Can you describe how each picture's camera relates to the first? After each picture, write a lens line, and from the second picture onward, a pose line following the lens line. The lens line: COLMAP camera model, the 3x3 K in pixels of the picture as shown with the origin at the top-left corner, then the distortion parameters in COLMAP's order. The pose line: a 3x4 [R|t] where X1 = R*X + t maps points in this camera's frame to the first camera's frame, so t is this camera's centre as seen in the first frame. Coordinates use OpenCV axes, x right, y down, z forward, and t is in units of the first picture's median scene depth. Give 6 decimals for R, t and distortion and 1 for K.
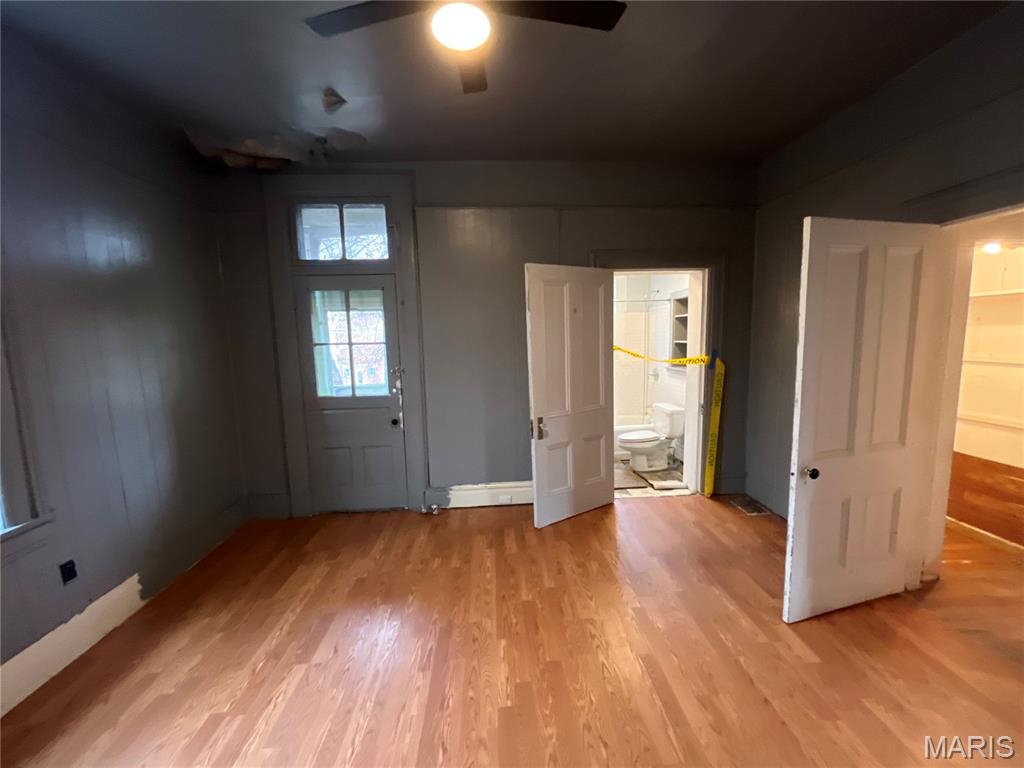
lens RADIAL K [[416.3, 0, 517.5], [0, 416.3, 382.5], [0, 0, 1]] dist [-0.002427, 0.001144]
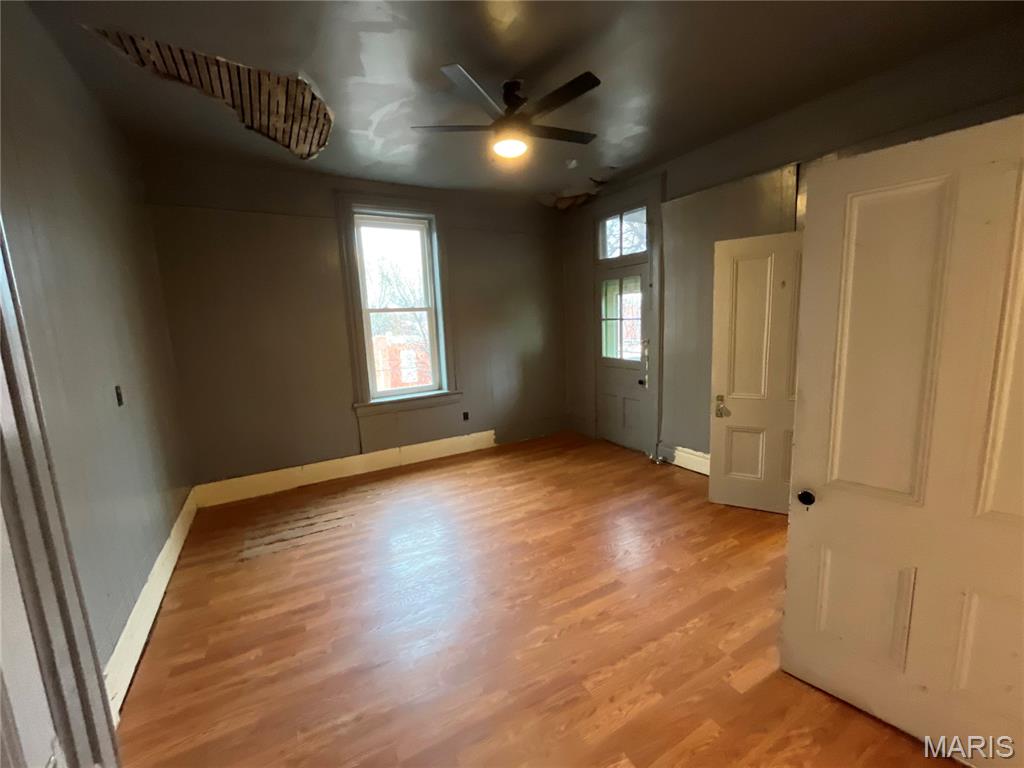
lens RADIAL K [[416.3, 0, 507.0], [0, 416.3, 383.1], [0, 0, 1]] dist [-0.002427, 0.001144]
pose [[0.434900, 0.143384, -0.888990, 0.715553], [-0.071412, 0.989624, 0.124680, -0.033628], [0.897643, 0.009261, 0.440627, 0.093848]]
